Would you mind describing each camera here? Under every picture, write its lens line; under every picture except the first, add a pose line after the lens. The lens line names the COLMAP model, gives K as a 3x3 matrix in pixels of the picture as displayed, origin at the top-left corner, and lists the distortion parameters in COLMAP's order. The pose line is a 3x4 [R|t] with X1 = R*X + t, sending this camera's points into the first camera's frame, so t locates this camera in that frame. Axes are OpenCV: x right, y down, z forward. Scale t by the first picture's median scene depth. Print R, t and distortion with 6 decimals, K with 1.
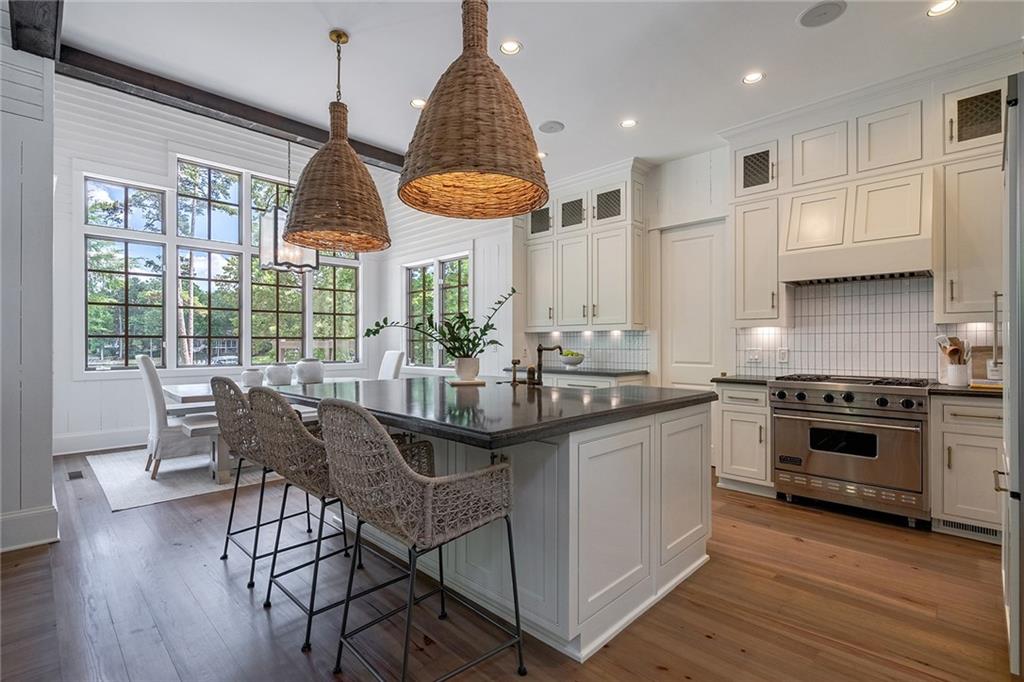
lens RADIAL K [[472.0, 0, 515.8], [0, 472.0, 342.1], [0, 0, 1]] dist [0.000699, -0.001431]
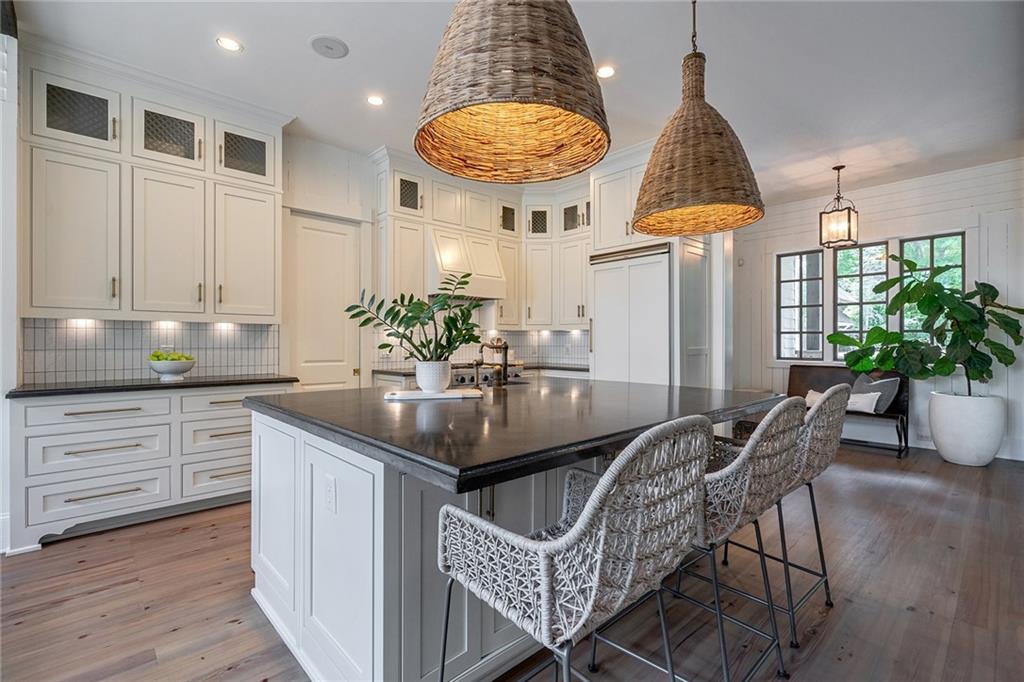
lens RADIAL K [[472.0, 0, 522.3], [0, 472.0, 342.4], [0, 0, 1]] dist [0.000699, -0.001431]
pose [[0.053588, -0.004009, 0.998555, -0.538222], [-0.008018, 0.999958, 0.004445, -0.001247], [-0.998531, -0.008244, 0.053554, 0.533403]]
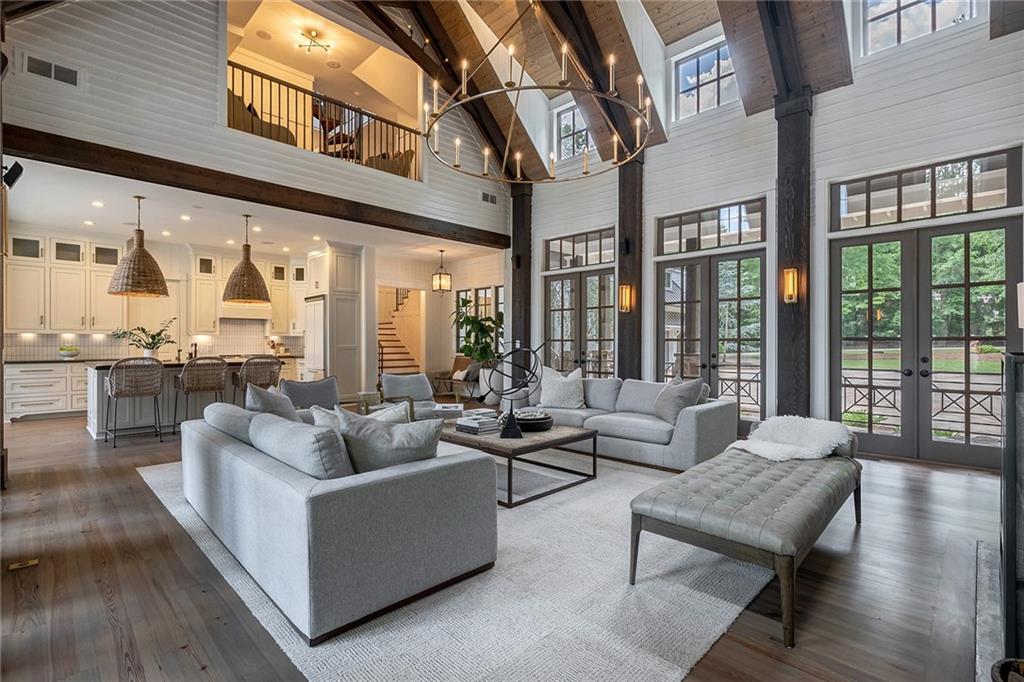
lens RADIAL K [[472.0, 0, 509.6], [0, 472.0, 343.2], [0, 0, 1]] dist [0.000699, -0.001431]
pose [[0.009317, -0.000304, 0.999957, -1.434362], [-0.004913, 0.999988, 0.000350, -0.001703], [-0.999945, -0.004916, 0.009315, -0.400219]]
